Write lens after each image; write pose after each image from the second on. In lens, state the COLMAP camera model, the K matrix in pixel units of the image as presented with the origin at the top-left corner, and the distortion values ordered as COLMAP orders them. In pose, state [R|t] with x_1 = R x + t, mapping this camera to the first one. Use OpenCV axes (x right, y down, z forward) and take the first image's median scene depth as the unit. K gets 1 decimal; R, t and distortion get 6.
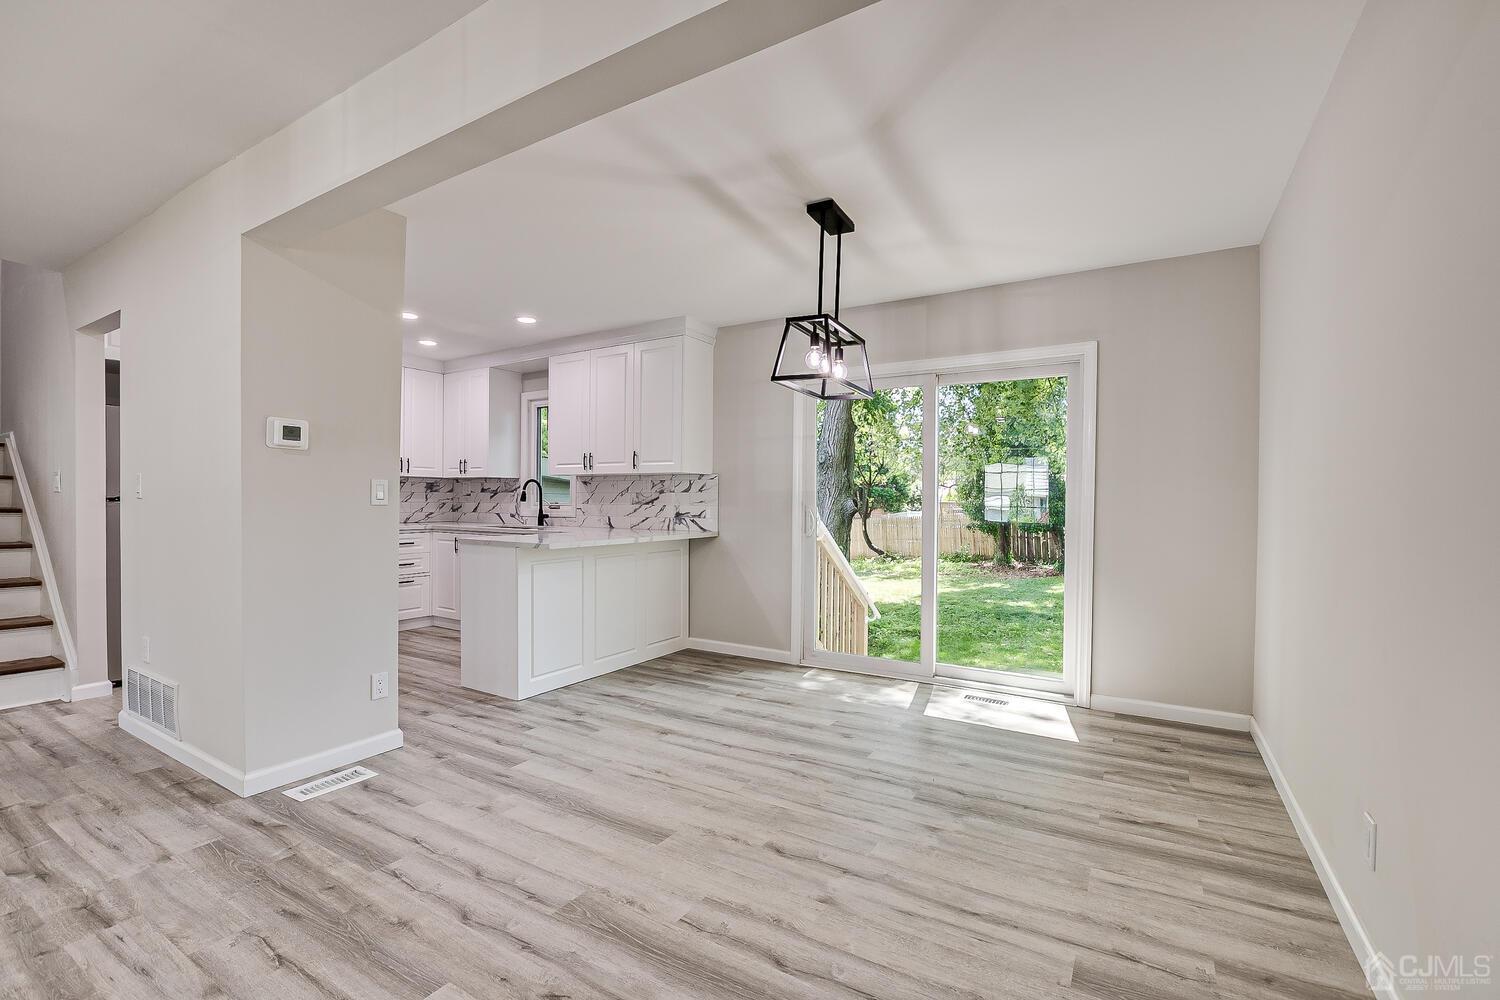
lens RADIAL K [[654.7, 0, 743.8], [0, 654.7, 503.5], [0, 0, 1]] dist [-0.029206, 0.006609]
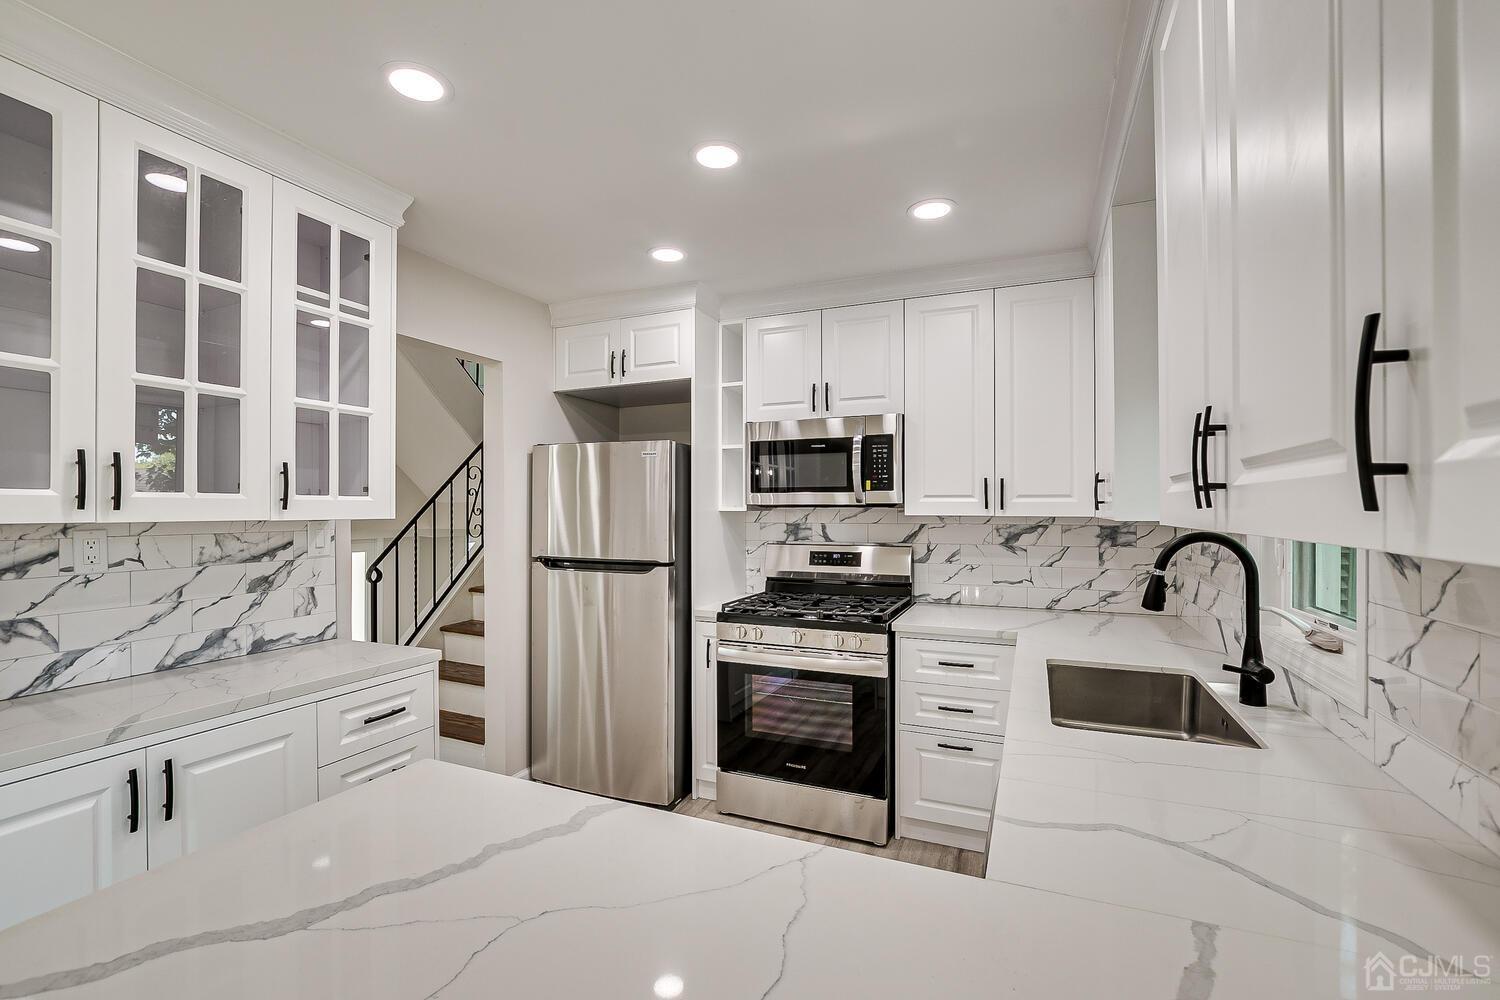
lens RADIAL K [[654.7, 0, 743.9], [0, 654.7, 505.4], [0, 0, 1]] dist [-0.029206, 0.006609]
pose [[0.138929, -0.011809, -0.990232, -0.090045], [-0.004532, 0.999911, -0.012560, -0.051589], [0.990292, 0.006232, 0.138863, 0.891847]]
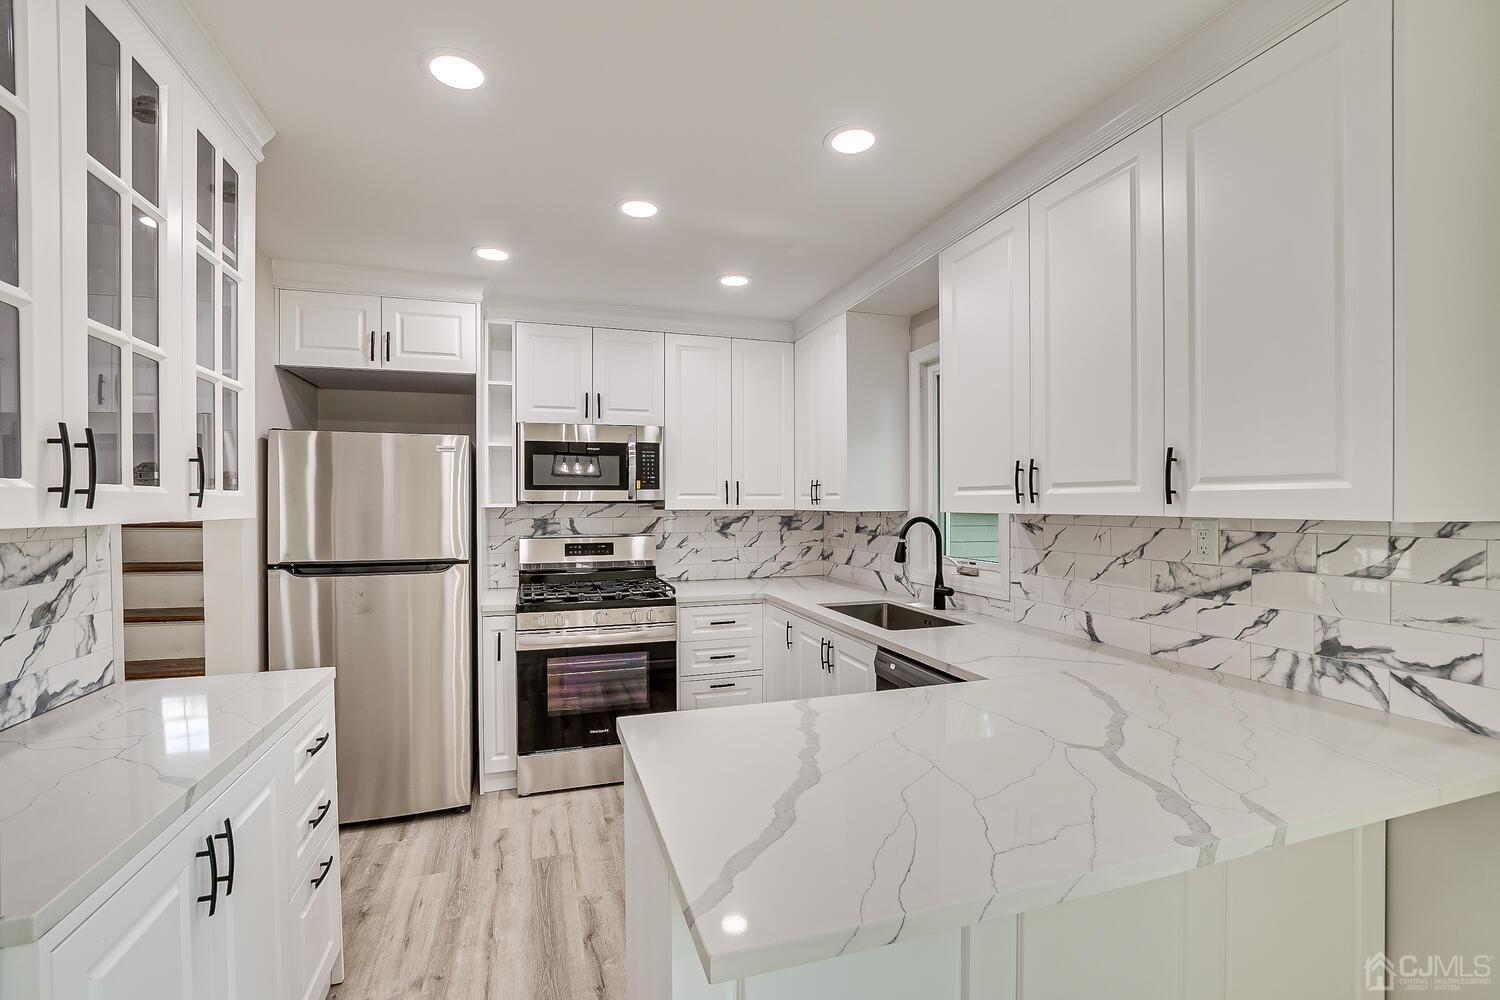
lens RADIAL K [[654.7, 0, 743.8], [0, 654.7, 504.5], [0, 0, 1]] dist [-0.029206, 0.006609]
pose [[0.761399, -0.008312, -0.648230, -0.119939], [0.004588, 0.999962, -0.007432, -0.050696], [0.648267, 0.002685, 0.761408, 0.619716]]
